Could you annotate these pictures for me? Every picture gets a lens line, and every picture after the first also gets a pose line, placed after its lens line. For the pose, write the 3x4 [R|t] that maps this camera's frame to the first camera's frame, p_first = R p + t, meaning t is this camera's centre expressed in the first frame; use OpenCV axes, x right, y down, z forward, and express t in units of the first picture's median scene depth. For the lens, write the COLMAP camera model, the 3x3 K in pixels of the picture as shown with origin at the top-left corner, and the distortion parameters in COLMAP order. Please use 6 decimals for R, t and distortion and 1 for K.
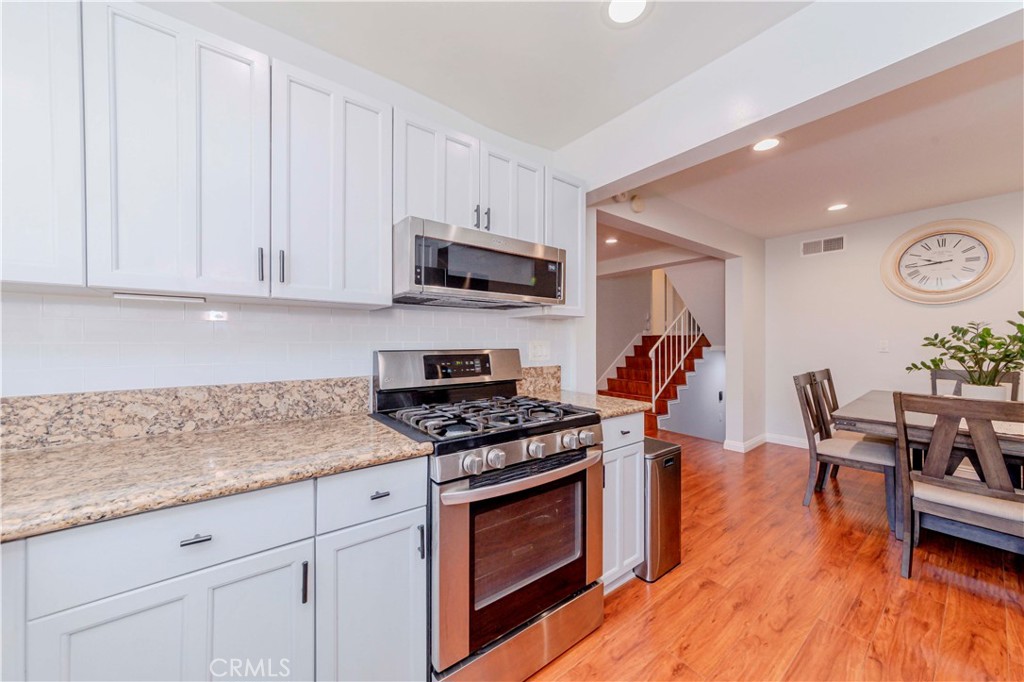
lens RADIAL K [[372.2, 0, 510.3], [0, 372.2, 346.0], [0, 0, 1]] dist [0.000760, -0.006093]
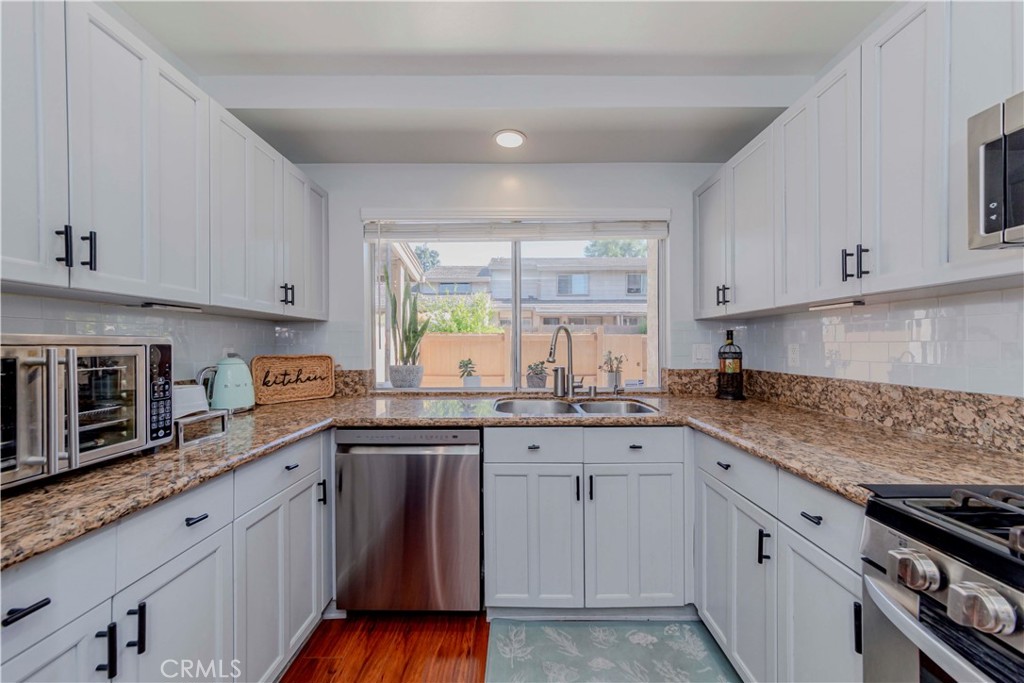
lens RADIAL K [[363.0, 0, 503.9], [0, 363.0, 346.0], [0, 0, 1]] dist [-0.016294, 0.007541]
pose [[-0.640567, 0.003208, -0.767895, 0.578357], [-0.008565, 0.999899, 0.011323, -0.000258], [0.767854, 0.013830, -0.640475, 0.768990]]
